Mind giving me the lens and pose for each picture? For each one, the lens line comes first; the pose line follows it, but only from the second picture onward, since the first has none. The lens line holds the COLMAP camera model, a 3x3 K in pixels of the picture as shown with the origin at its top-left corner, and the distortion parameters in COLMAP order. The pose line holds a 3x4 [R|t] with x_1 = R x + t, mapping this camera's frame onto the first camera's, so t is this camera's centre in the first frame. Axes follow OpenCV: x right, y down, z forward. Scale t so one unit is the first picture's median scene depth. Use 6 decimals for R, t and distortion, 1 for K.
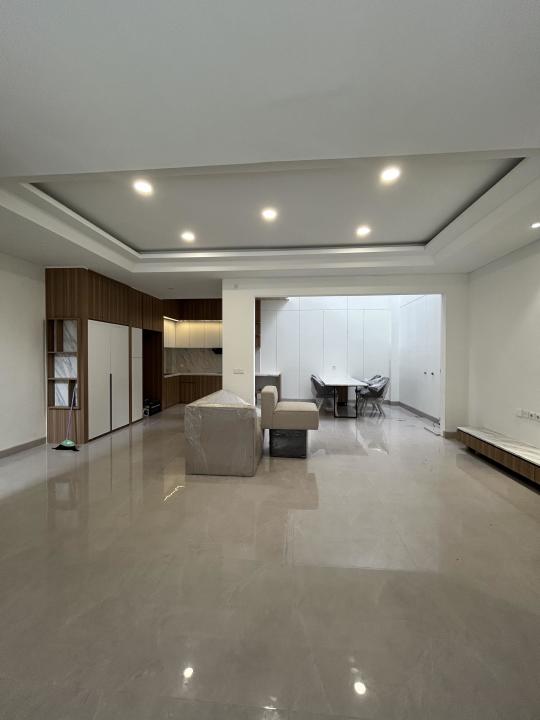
lens RADIAL K [[292.0, 0, 270.0], [0, 292.0, 360.0], [0, 0, 1]] dist [0.000628, -0.000043]
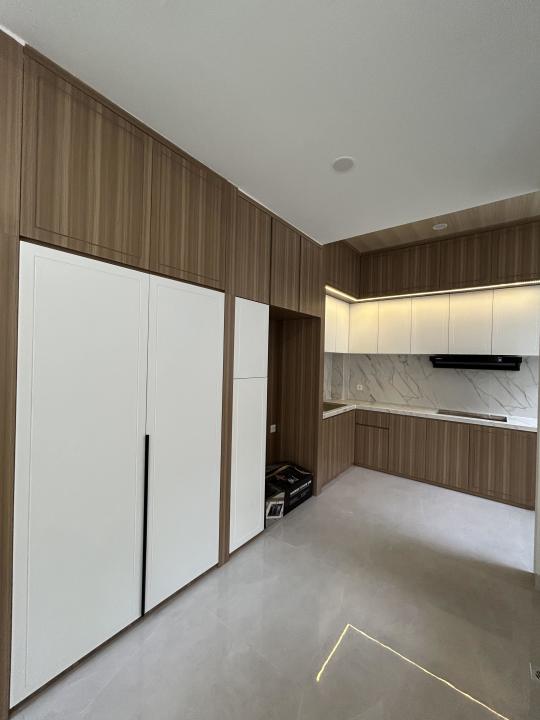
lens RADIAL K [[292.0, 0, 270.0], [0, 292.0, 360.0], [0, 0, 1]] dist [0.000628, -0.000043]
pose [[0.840870, 0.020086, -0.540864, -0.193220], [-0.030383, 0.999487, -0.010118, -0.025267], [0.540383, 0.024940, 0.841049, 0.588257]]
